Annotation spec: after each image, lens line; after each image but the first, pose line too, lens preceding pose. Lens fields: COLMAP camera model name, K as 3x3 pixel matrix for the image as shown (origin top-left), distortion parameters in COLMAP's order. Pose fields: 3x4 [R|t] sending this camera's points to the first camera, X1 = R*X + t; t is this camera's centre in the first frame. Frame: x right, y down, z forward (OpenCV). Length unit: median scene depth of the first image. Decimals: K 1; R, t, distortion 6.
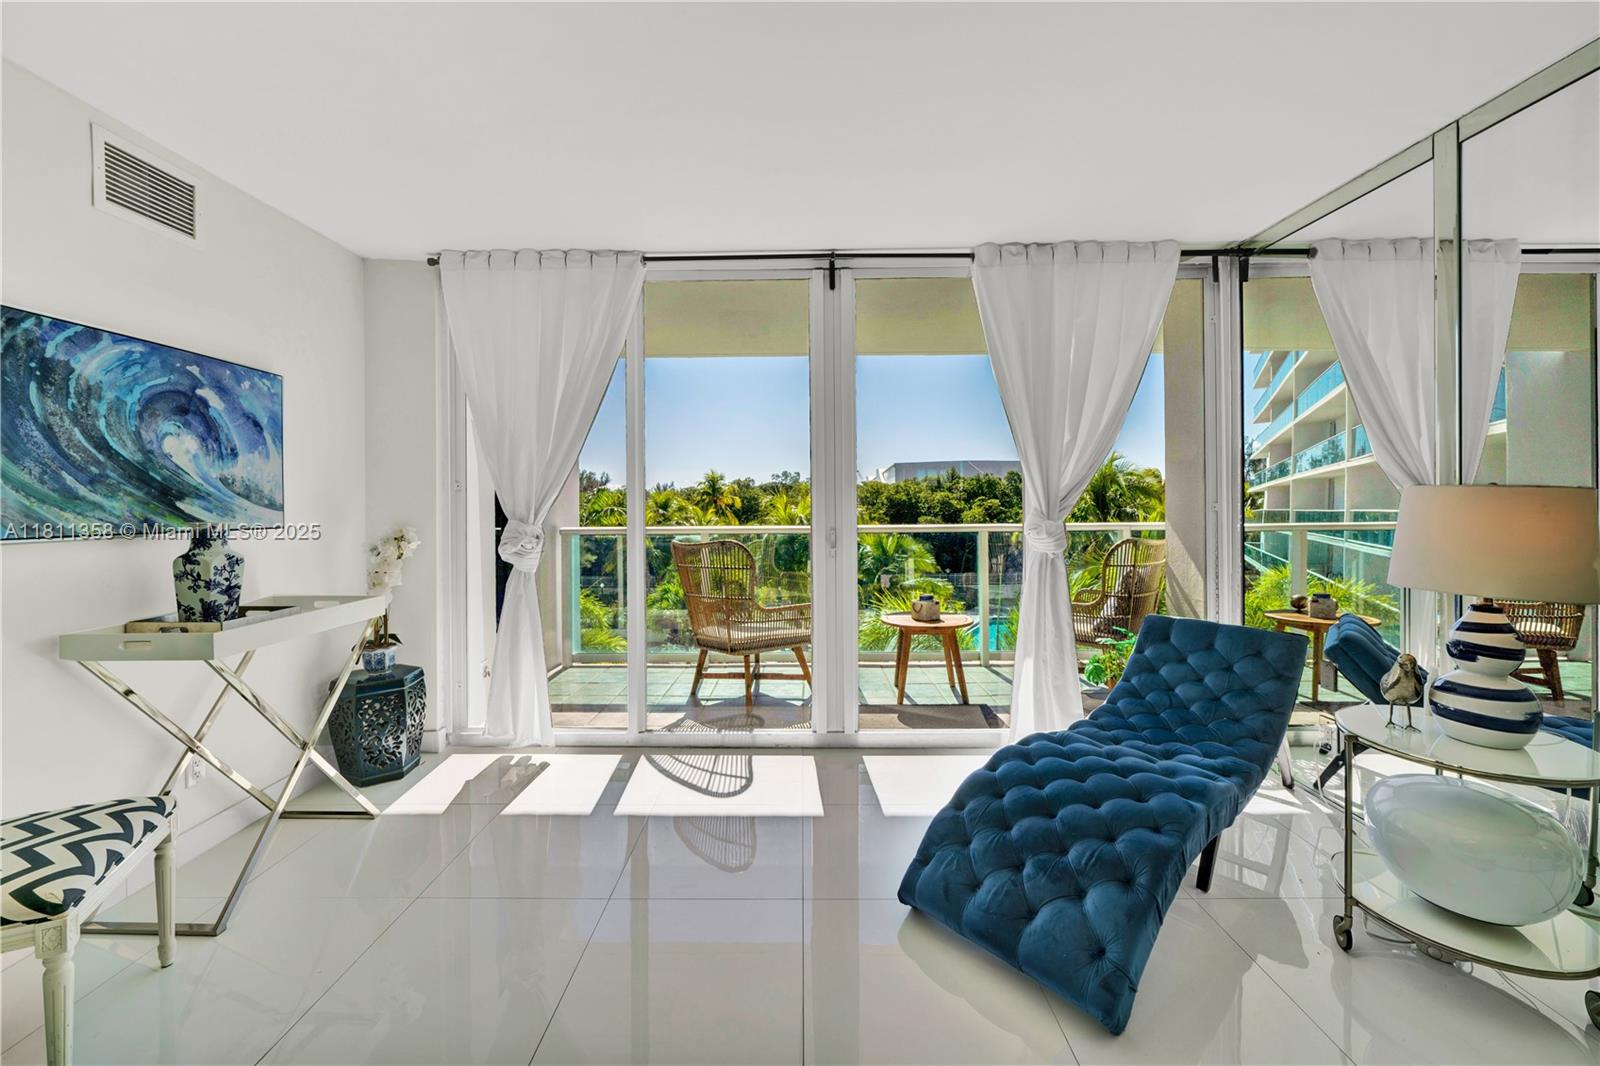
lens RADIAL K [[625.4, 0, 799.7], [0, 625.4, 506.0], [0, 0, 1]] dist [-0.002253, 0.000067]
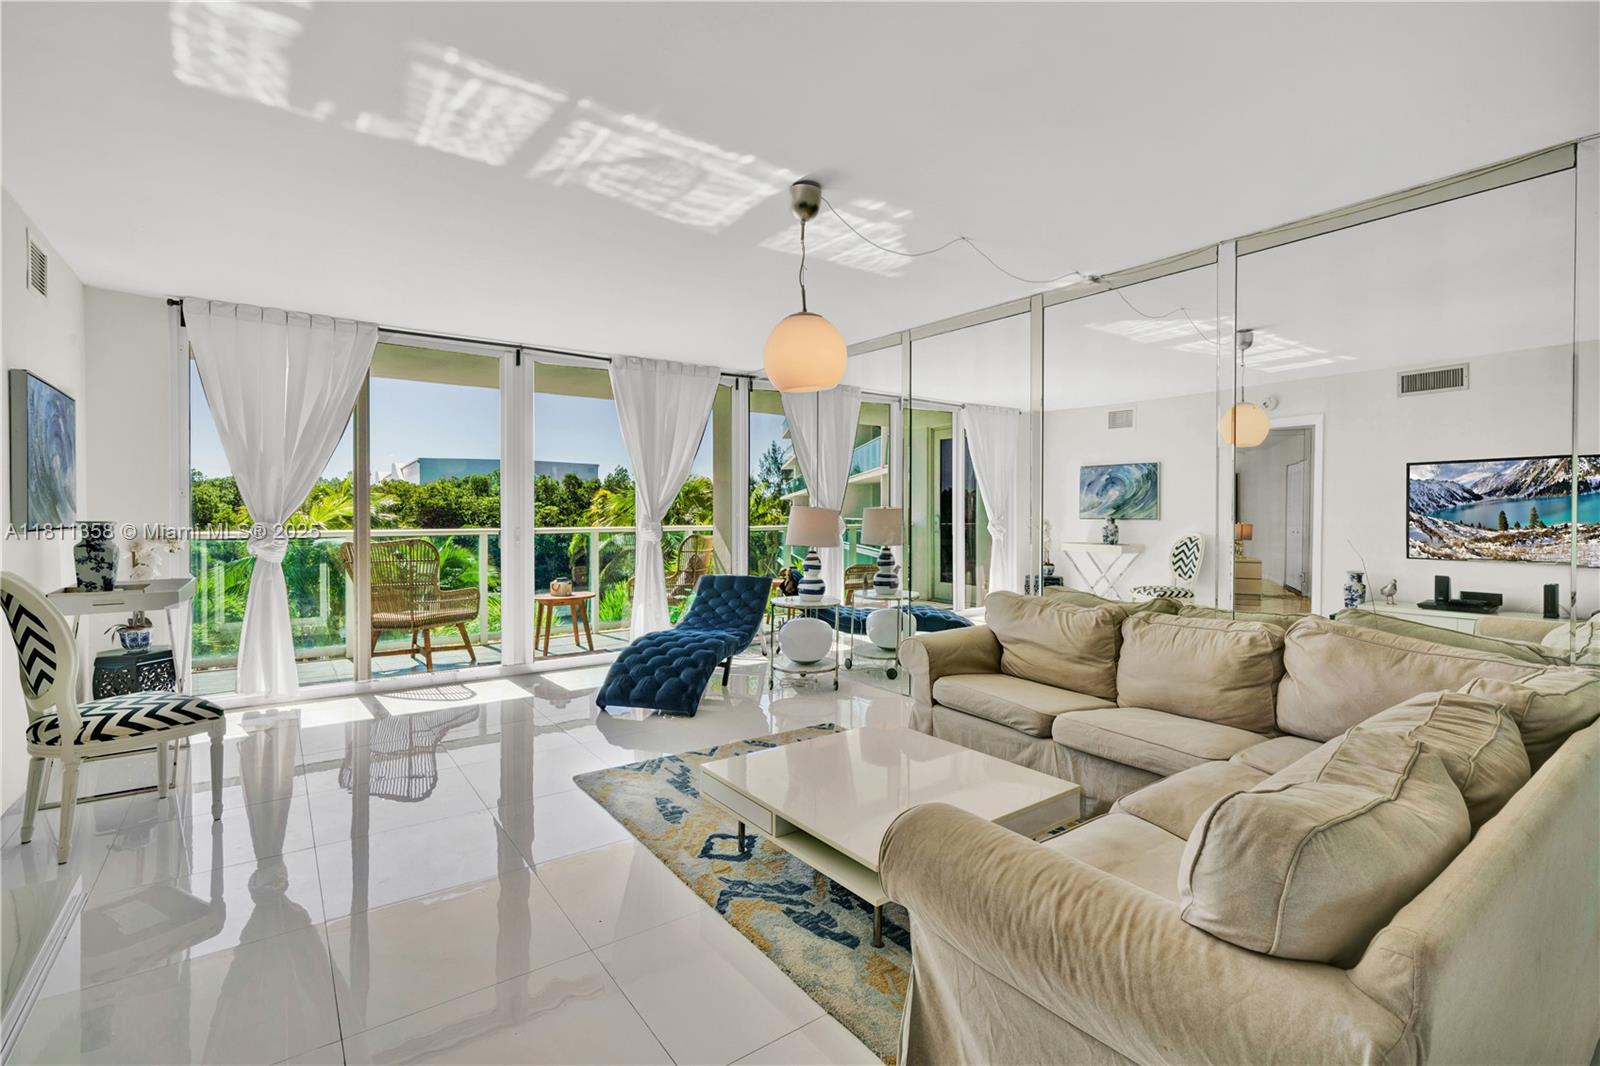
lens RADIAL K [[715.6, 0, 781.1], [0, 715.6, 534.0], [0, 0, 1]] dist [0.011875, 0.000896]
pose [[0.814314, -0.008829, 0.580358, -0.450117], [-0.007890, 0.999624, 0.026277, 0.000854], [-0.580371, -0.025976, 0.813938, -0.794920]]
